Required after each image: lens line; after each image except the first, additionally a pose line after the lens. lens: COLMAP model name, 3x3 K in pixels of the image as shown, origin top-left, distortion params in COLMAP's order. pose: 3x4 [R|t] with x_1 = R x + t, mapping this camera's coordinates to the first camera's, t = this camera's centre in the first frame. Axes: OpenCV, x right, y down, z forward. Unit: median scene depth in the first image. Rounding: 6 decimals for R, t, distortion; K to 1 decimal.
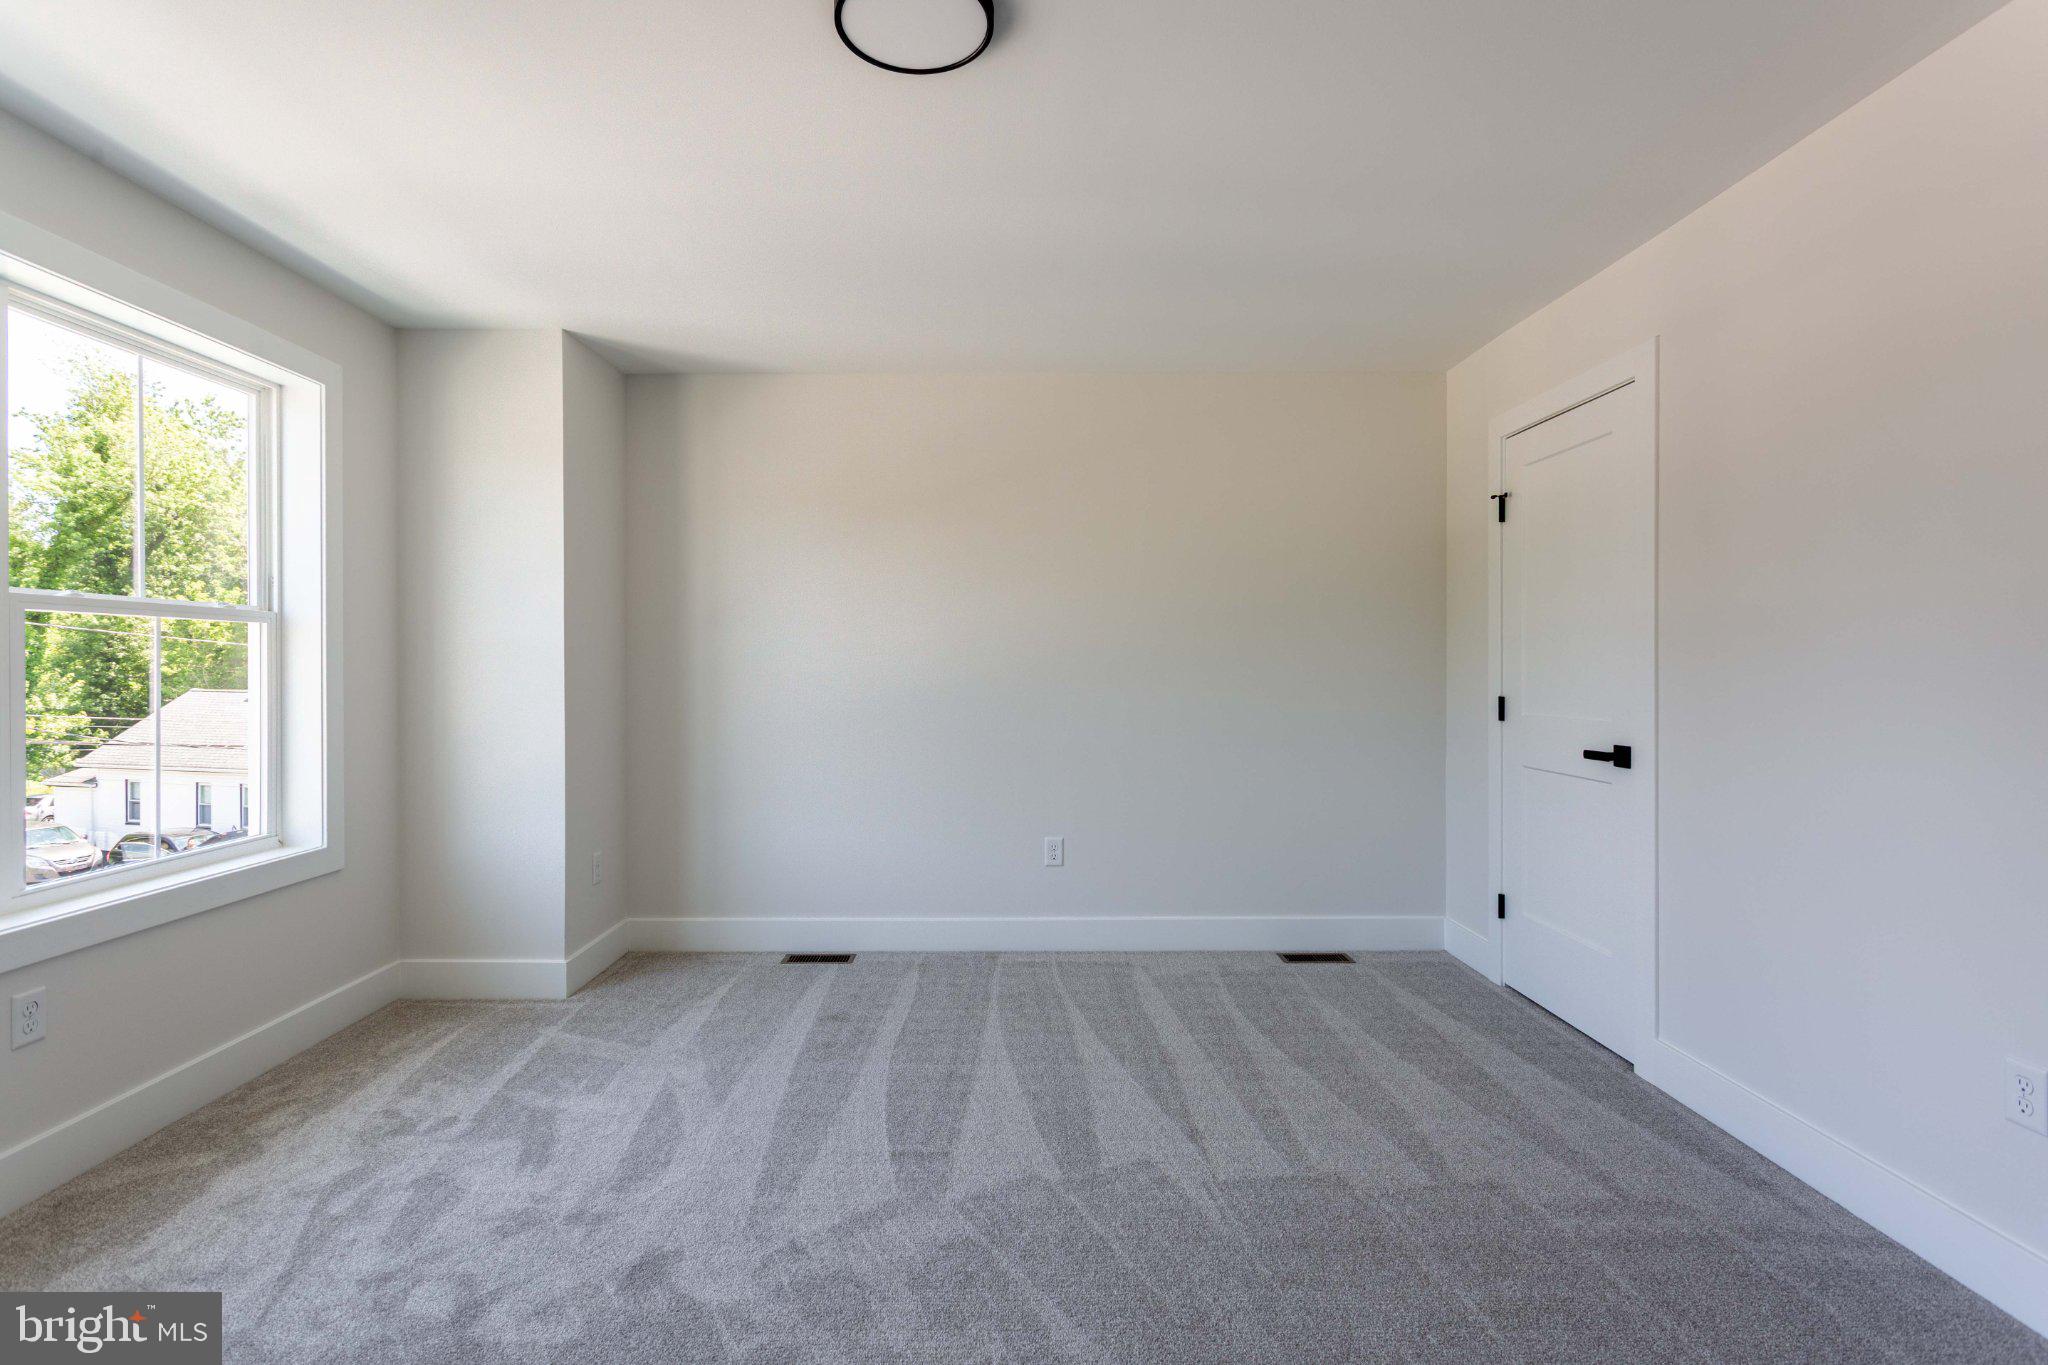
lens RADIAL K [[984.9, 0, 996.9], [0, 984.9, 671.0], [0, 0, 1]] dist [0.002173, 0.002087]
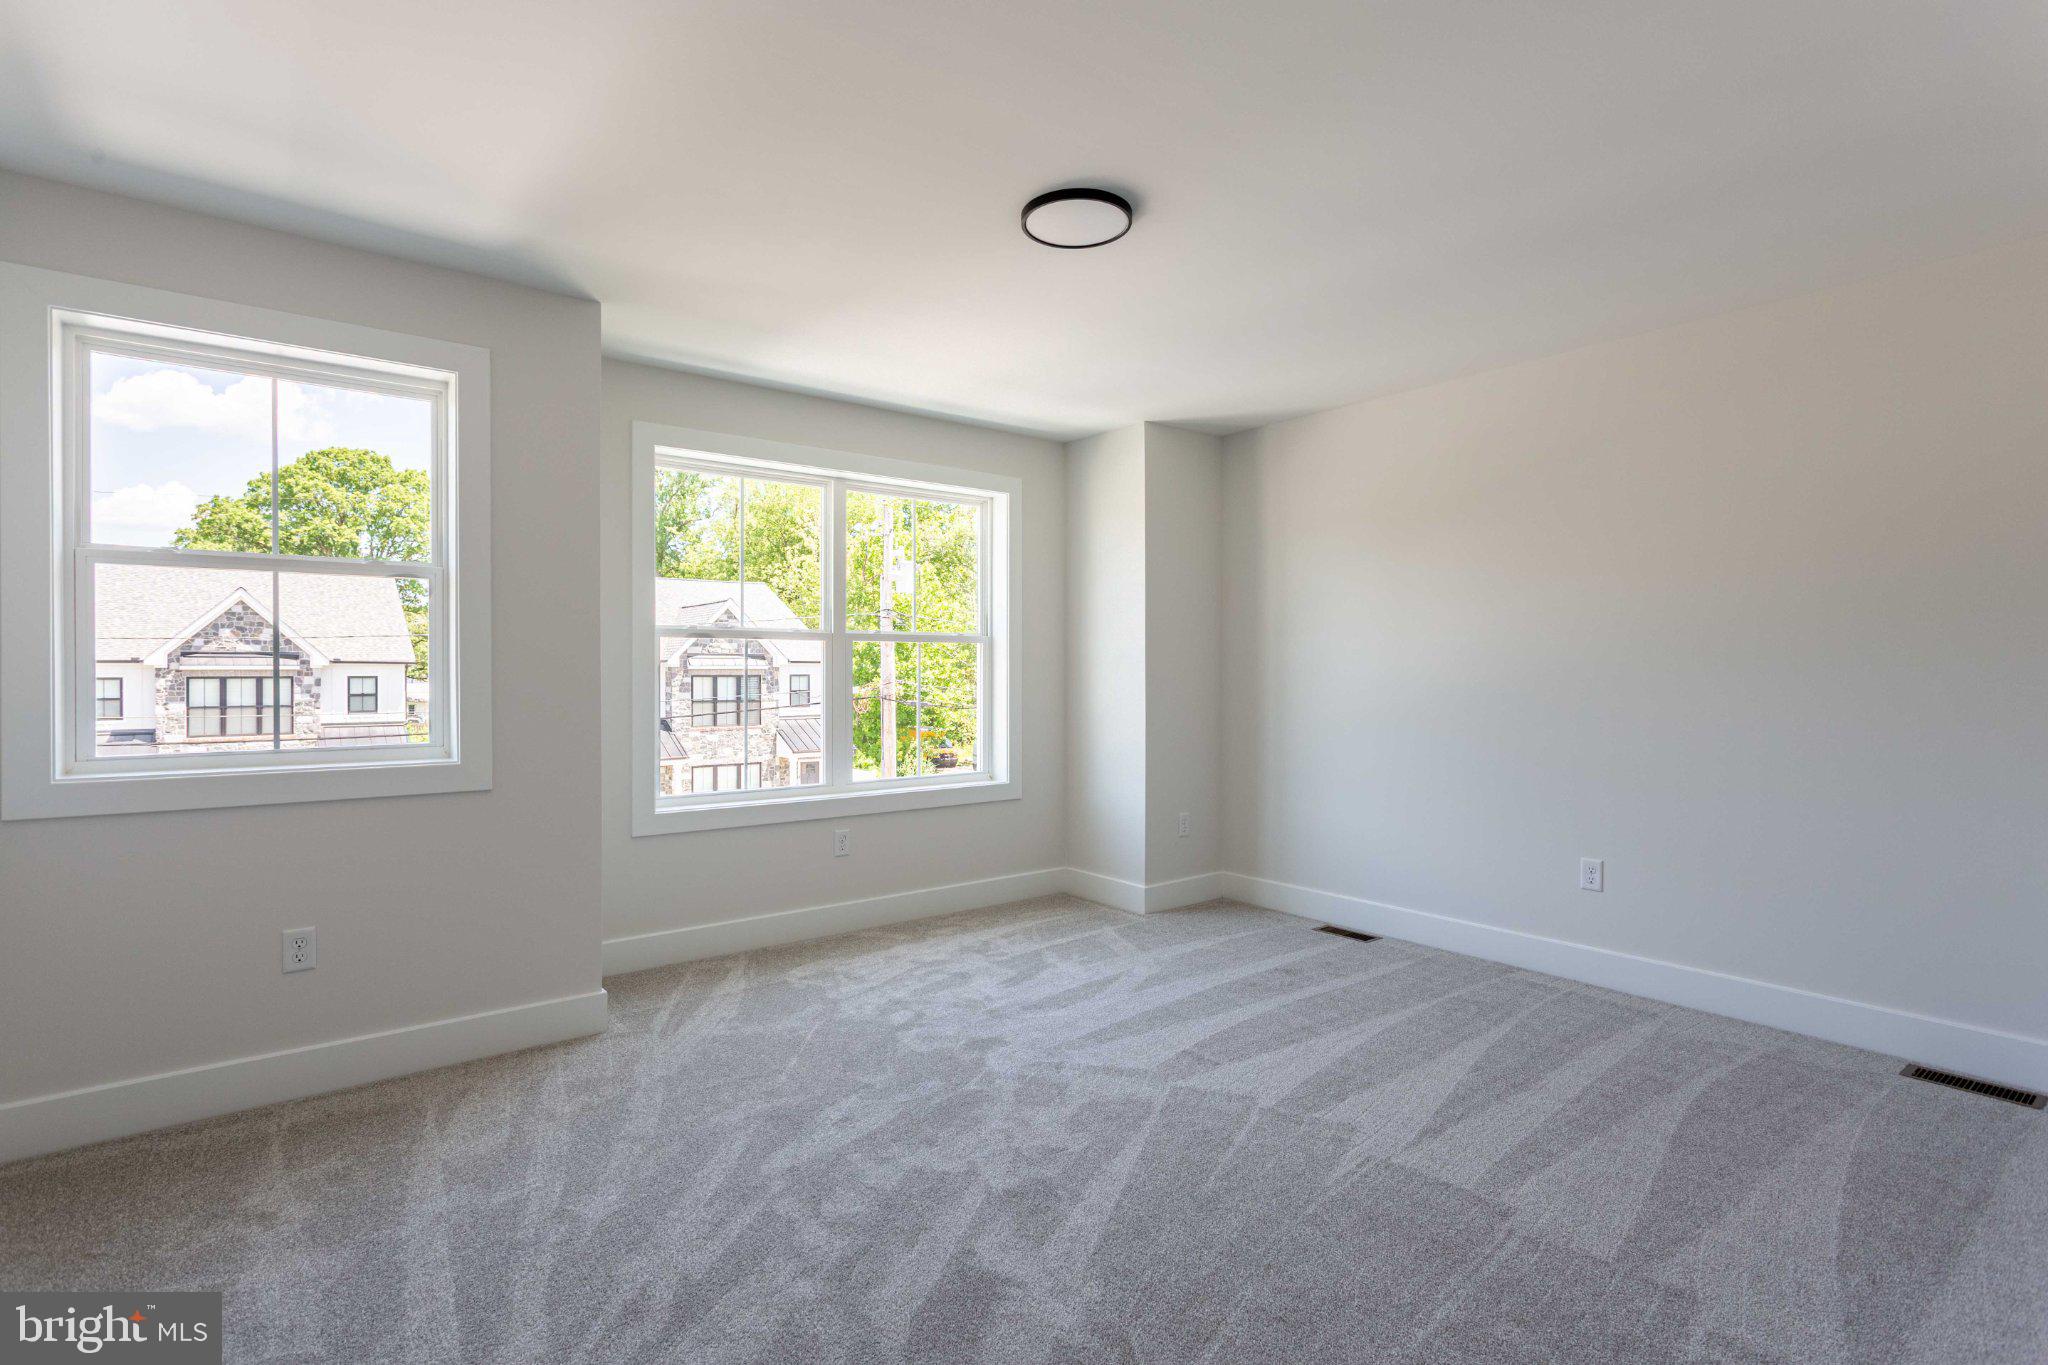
lens RADIAL K [[984.9, 0, 996.9], [0, 984.9, 671.0], [0, 0, 1]] dist [0.002173, 0.002087]
pose [[0.600301, 0.000733, -0.799774, 0.625665], [-0.002567, 0.999996, -0.001011, -0.000978], [0.799770, 0.002660, 0.600301, 0.028742]]
